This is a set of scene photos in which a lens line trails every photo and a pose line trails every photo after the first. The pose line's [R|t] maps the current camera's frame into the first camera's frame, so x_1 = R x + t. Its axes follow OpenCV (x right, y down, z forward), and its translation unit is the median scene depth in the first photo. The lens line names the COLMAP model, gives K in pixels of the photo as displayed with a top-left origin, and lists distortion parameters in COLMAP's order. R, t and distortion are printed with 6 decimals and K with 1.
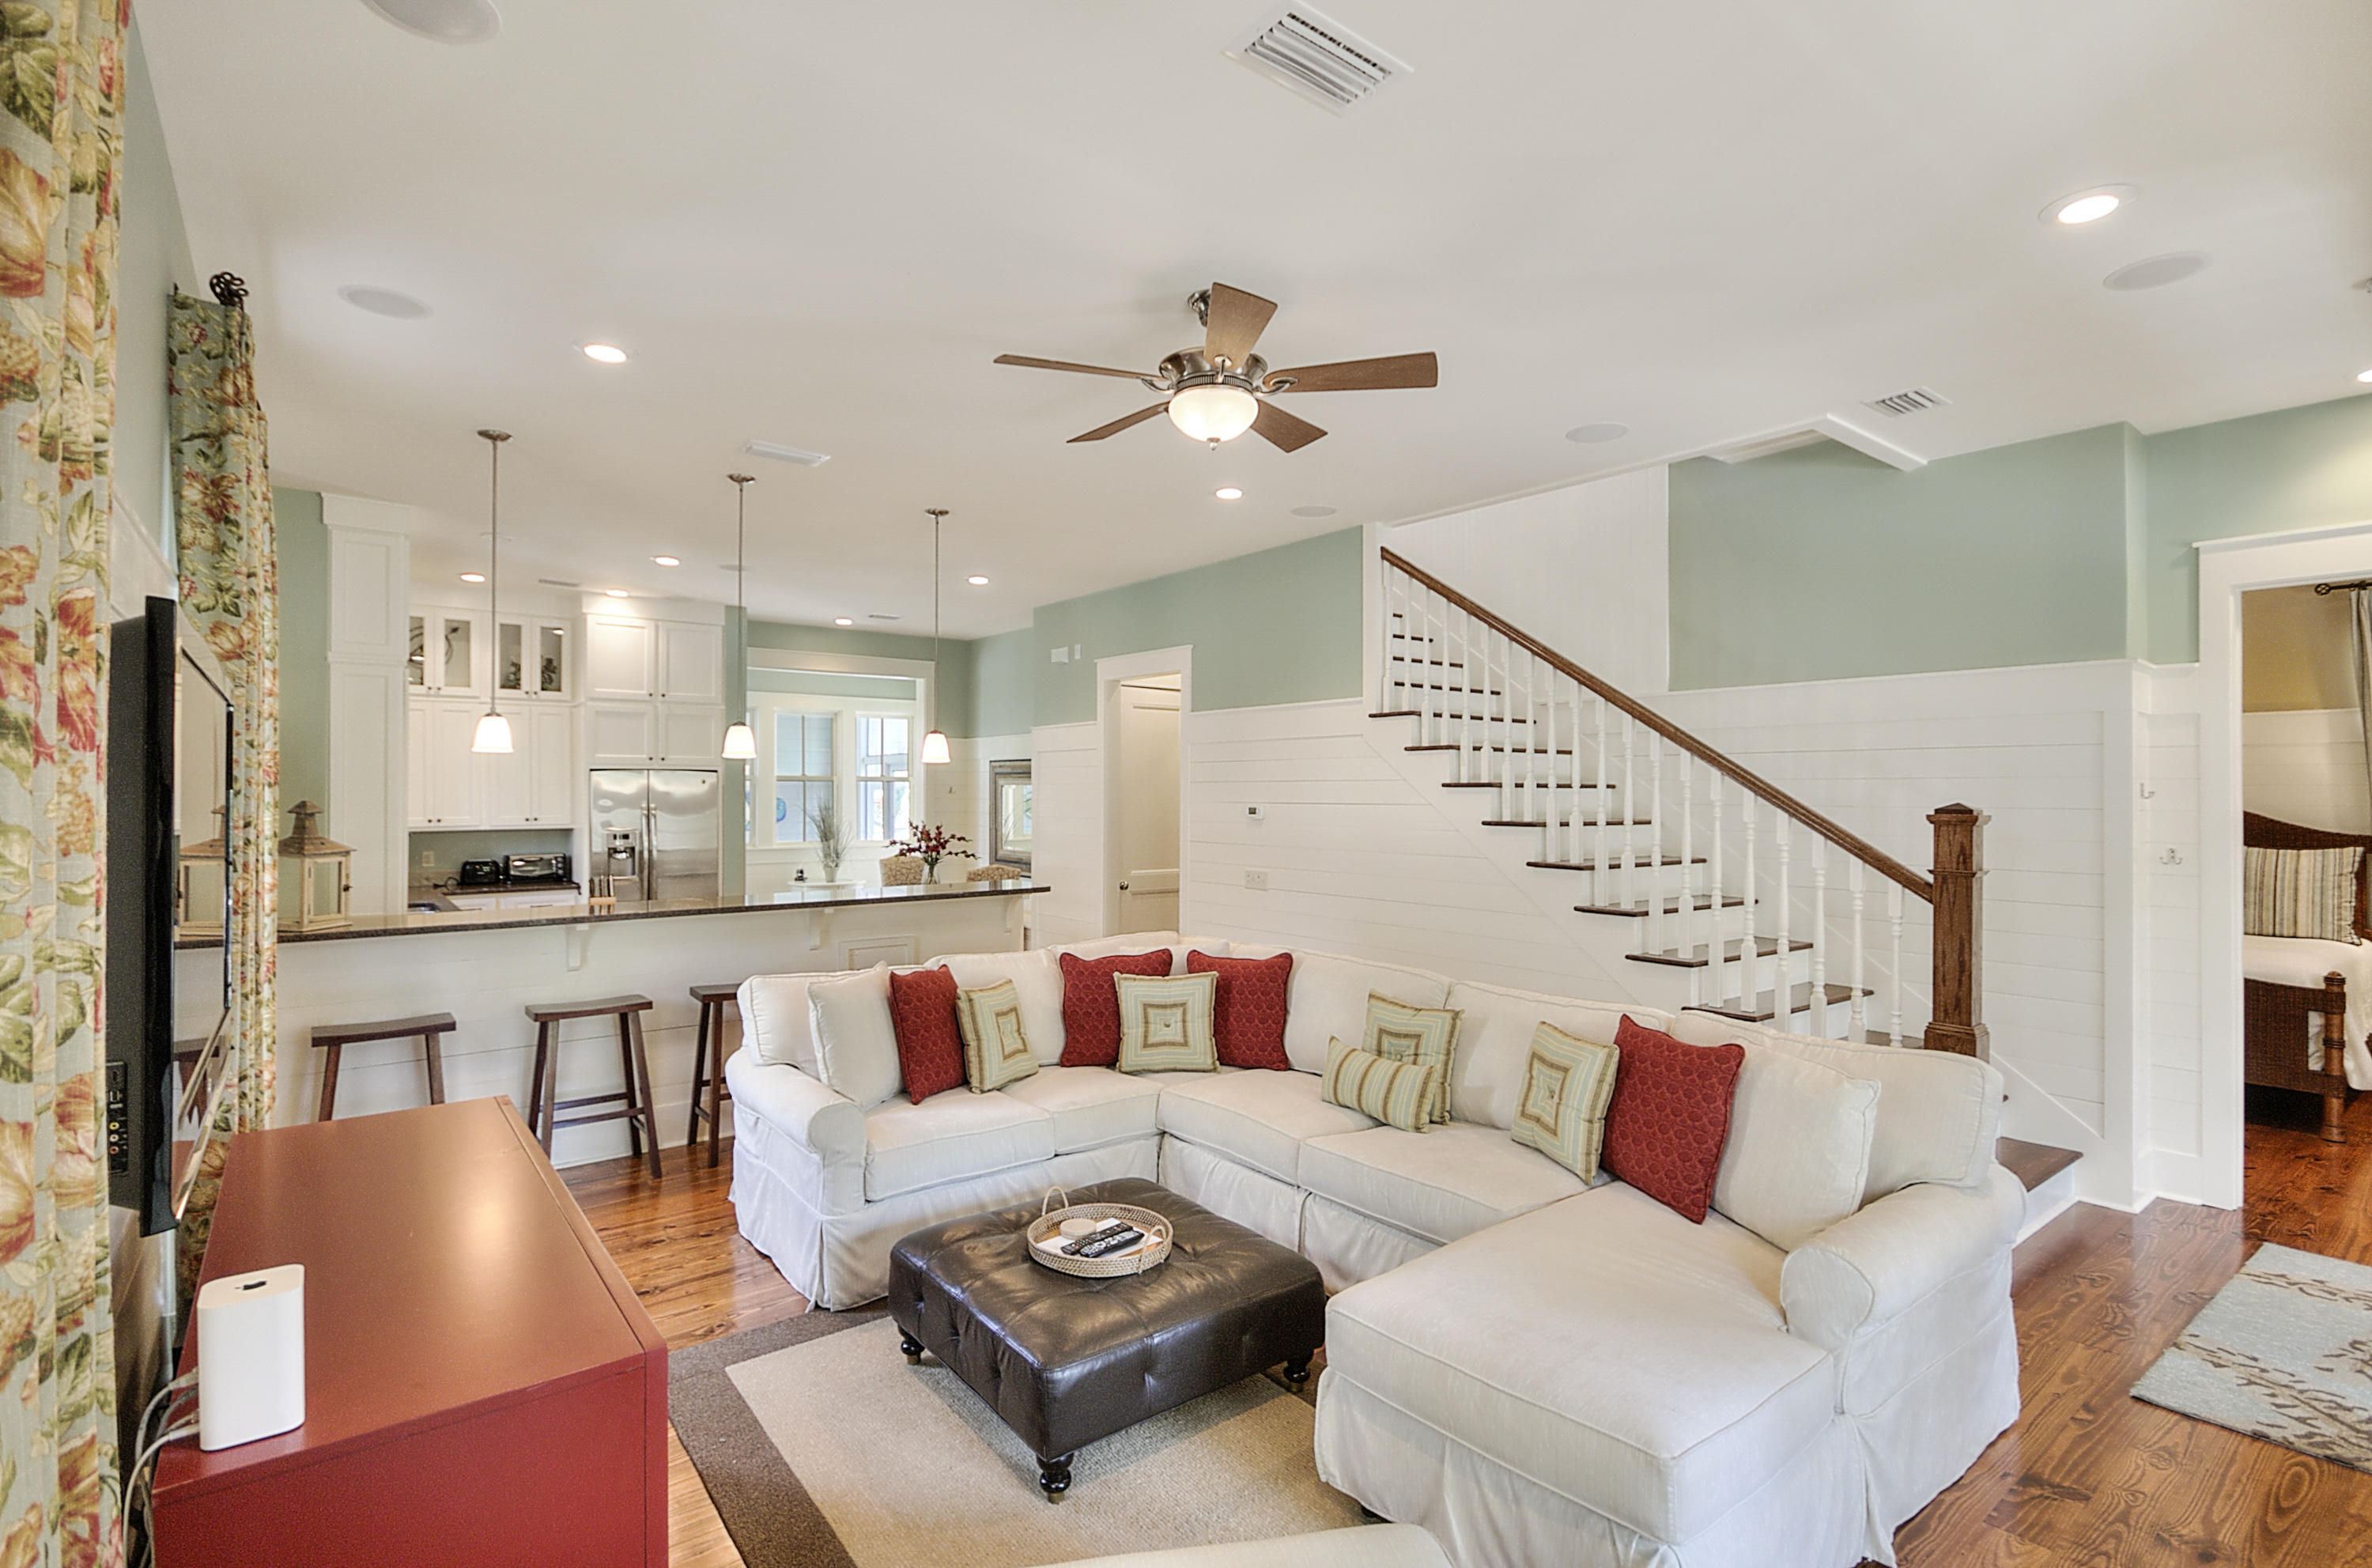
lens RADIAL K [[1120.6, 0, 1201.6], [0, 1120.6, 786.8], [0, 0, 1]] dist [0.005092, -0.002467]
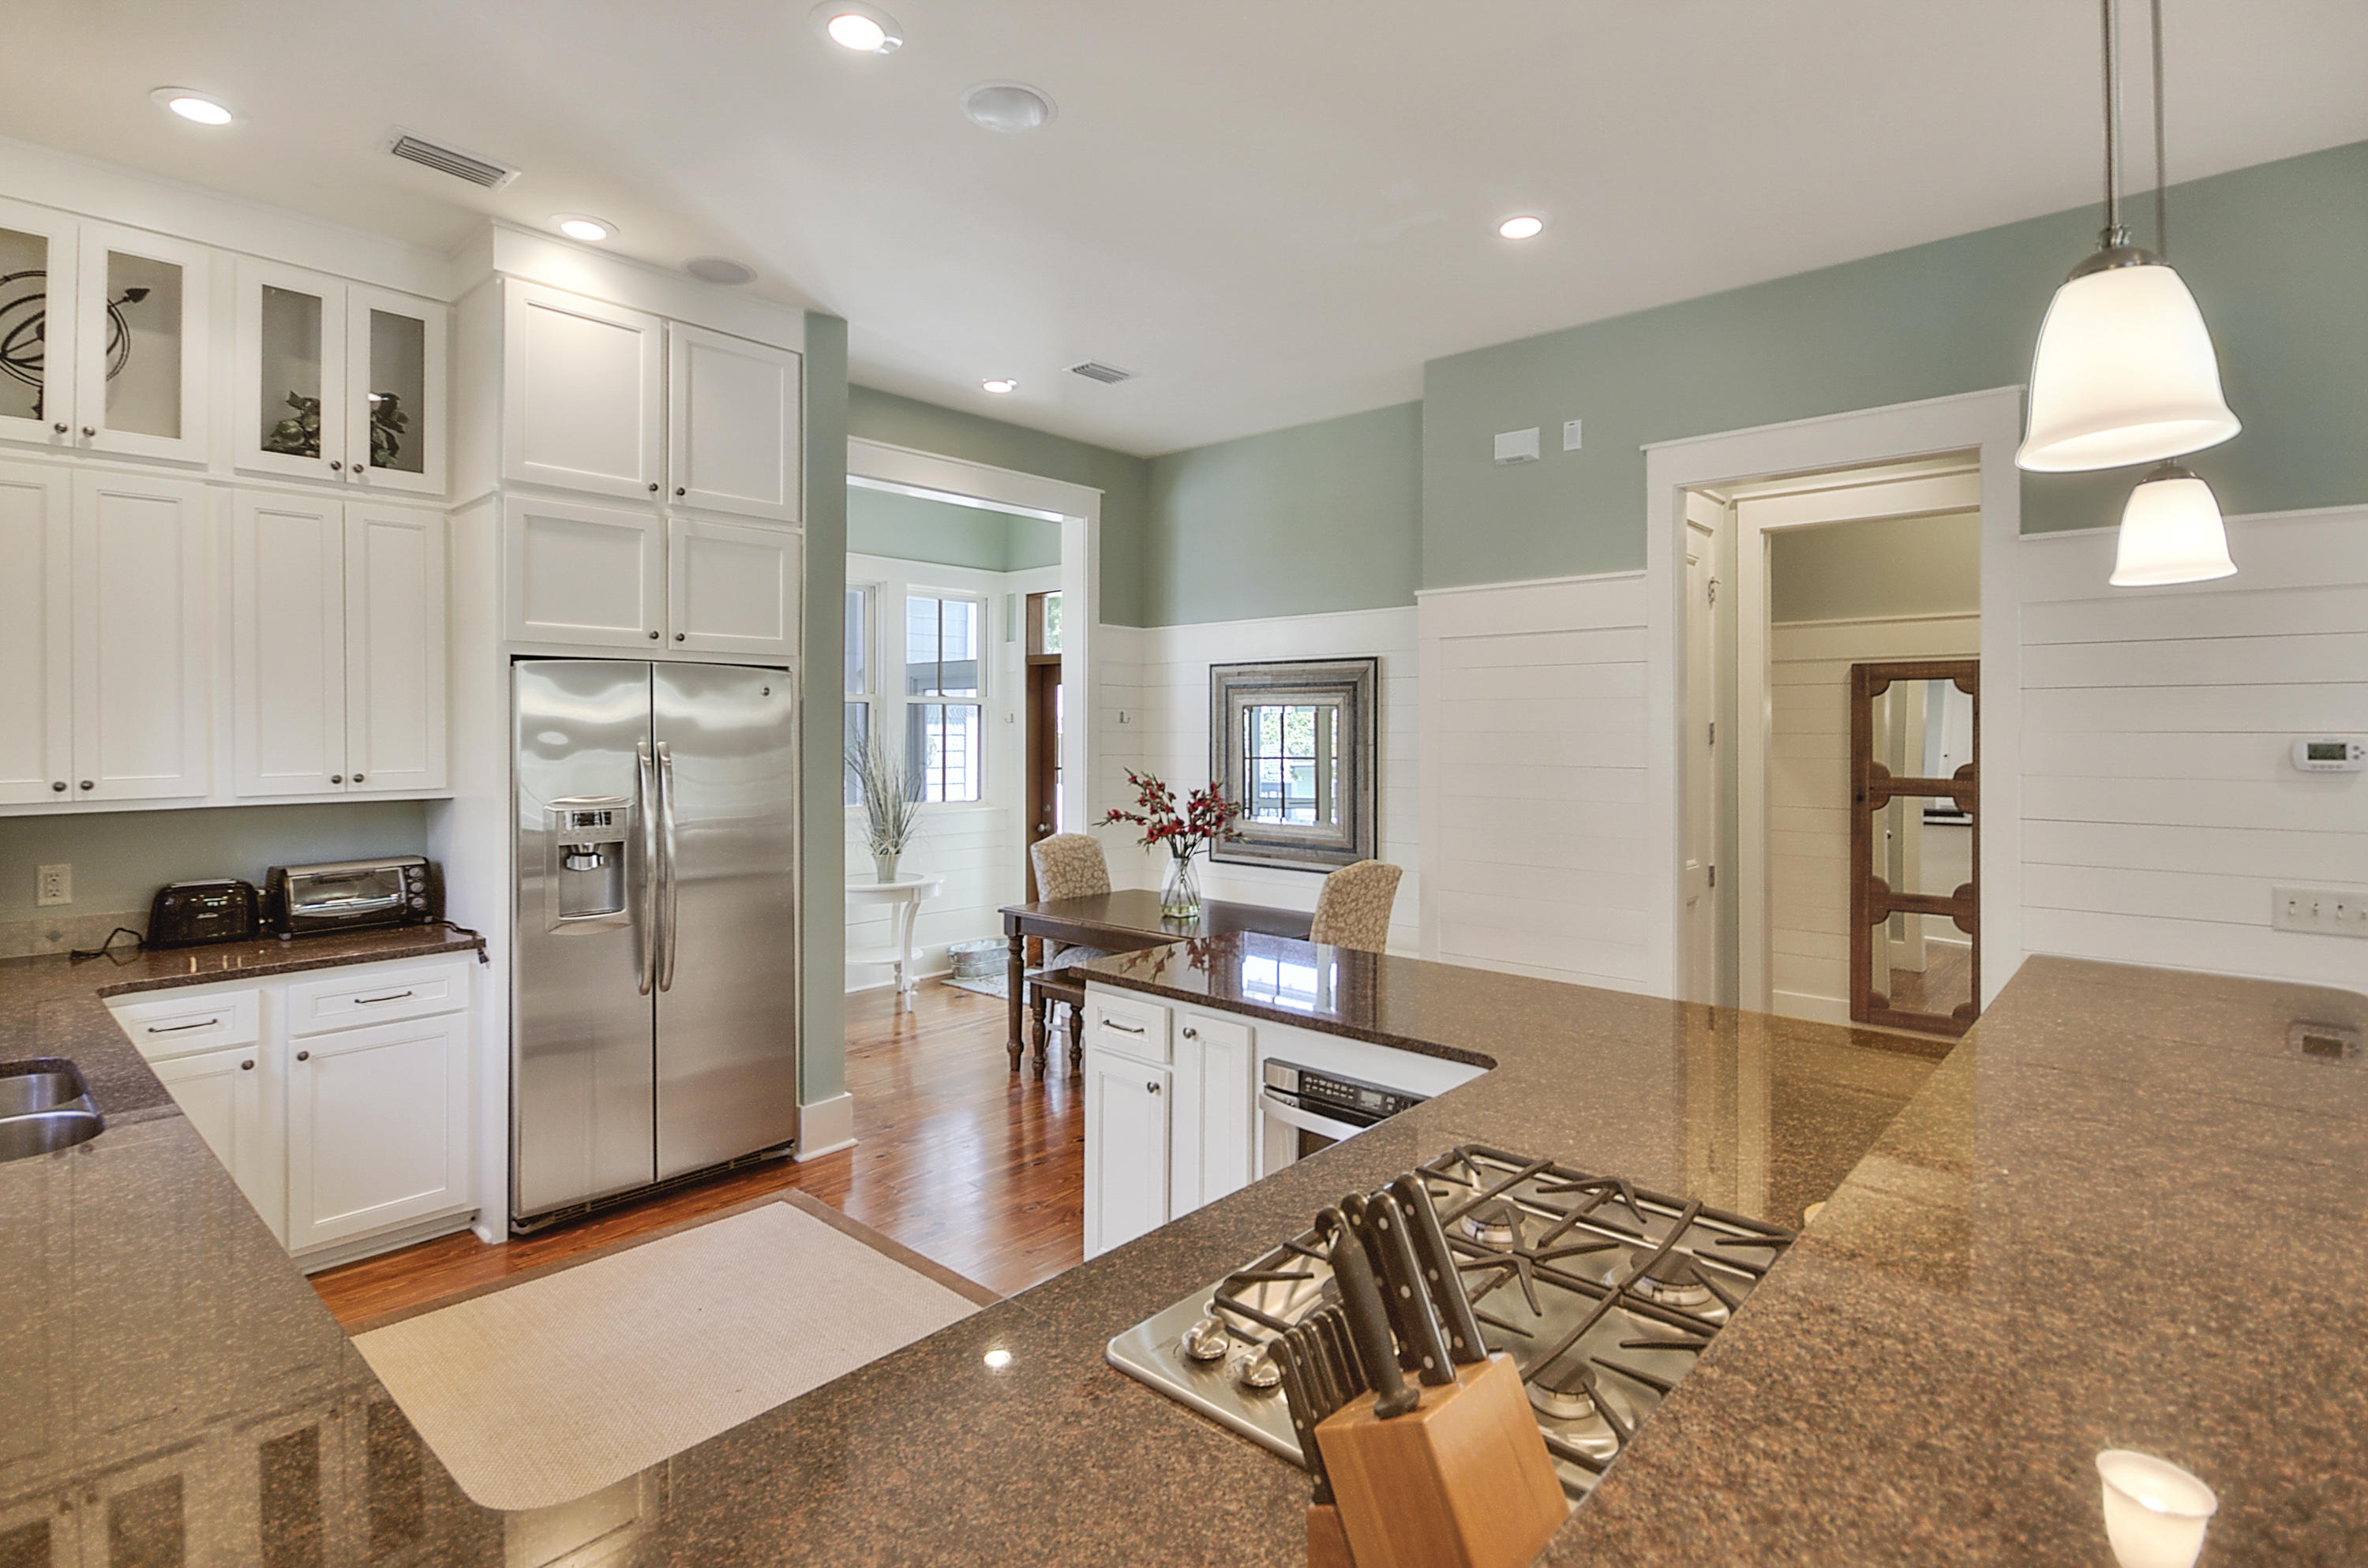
lens RADIAL K [[1118.5, 0, 1184.5], [0, 1118.5, 730.3], [0, 0, 1]] dist [0.005092, -0.002467]
pose [[0.983489, -0.000156, 0.180969, -0.370612], [-0.000393, 0.999995, 0.002999, 0.009806], [-0.180968, -0.003020, 0.983484, 0.542502]]
